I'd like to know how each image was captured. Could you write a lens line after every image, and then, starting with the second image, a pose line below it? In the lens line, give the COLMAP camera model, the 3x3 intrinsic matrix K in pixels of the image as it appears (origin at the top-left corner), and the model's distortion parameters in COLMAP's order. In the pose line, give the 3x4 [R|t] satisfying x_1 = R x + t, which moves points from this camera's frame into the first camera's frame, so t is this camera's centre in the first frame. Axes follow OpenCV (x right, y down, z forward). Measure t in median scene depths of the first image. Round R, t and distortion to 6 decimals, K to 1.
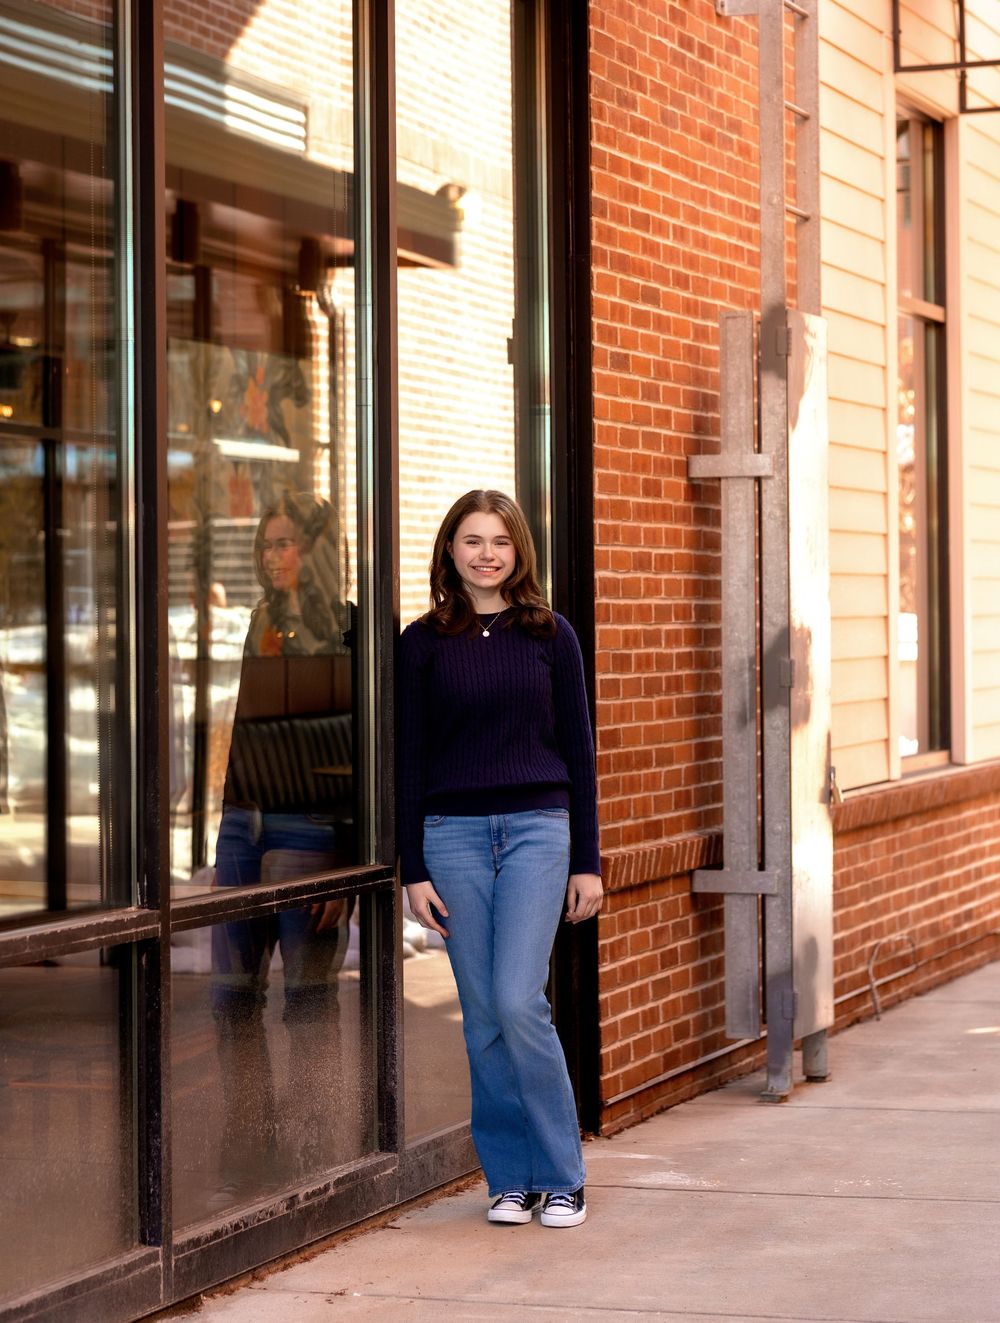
lens RADIAL K [[3619.2, 0, 500.0], [0, 3619.2, 661.5], [0, 0, 1]] dist [0.725876, 0.059153]
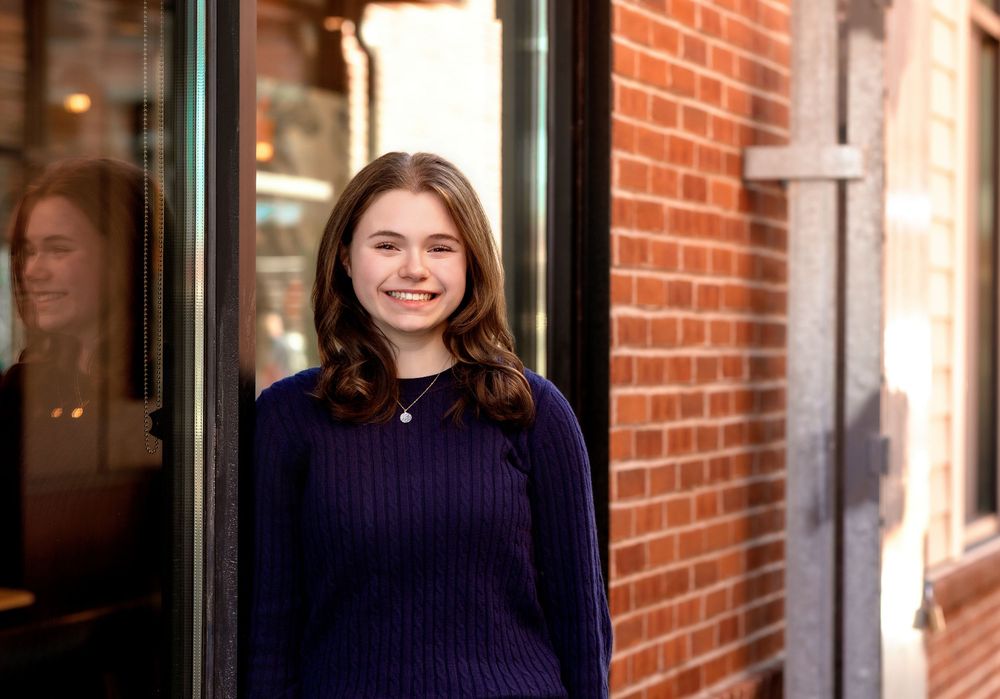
lens RADIAL K [[2544.8, 0, 500.0], [0, 2544.8, 349.5], [0, 0, 1]] dist [0.082997, 1.073598]
pose [[0.999758, 0.015962, -0.015135, 0.012516], [-0.016120, 0.999816, -0.010375, -0.011457], [0.014967, 0.010617, 0.999832, 0.514226]]
